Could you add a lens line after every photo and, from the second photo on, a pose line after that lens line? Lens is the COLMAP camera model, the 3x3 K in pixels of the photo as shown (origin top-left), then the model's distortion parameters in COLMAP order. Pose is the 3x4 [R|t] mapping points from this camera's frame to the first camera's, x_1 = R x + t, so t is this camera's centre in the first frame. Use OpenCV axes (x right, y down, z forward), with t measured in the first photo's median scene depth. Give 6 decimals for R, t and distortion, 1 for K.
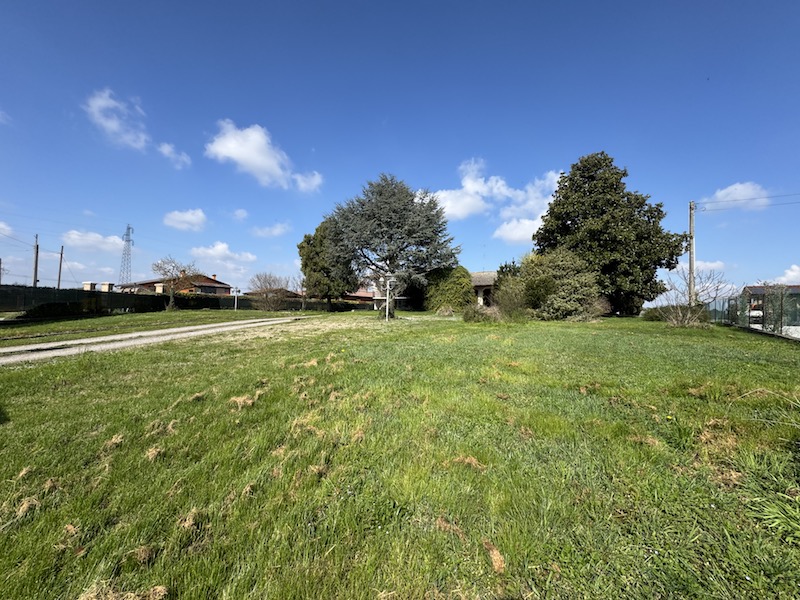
lens RADIAL K [[322.6, 0, 397.7], [0, 322.6, 303.8], [0, 0, 1]] dist [-0.000221, 0.000341]
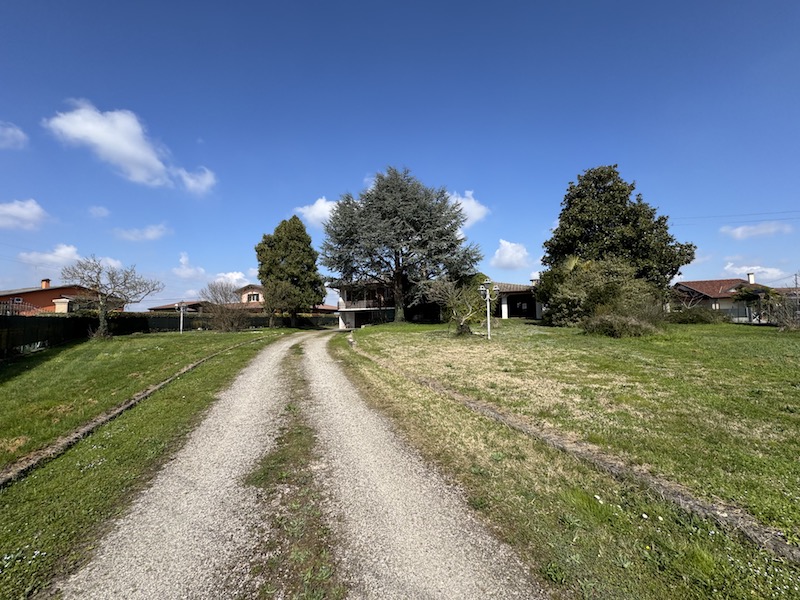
lens RADIAL K [[322.6, 0, 386.8], [0, 322.6, 291.9], [0, 0, 1]] dist [-0.000221, 0.000341]
pose [[0.955818, -0.013645, 0.293642, -0.227481], [0.032864, 0.997620, -0.060617, -0.011375], [-0.292116, 0.067589, 0.953992, 0.143003]]
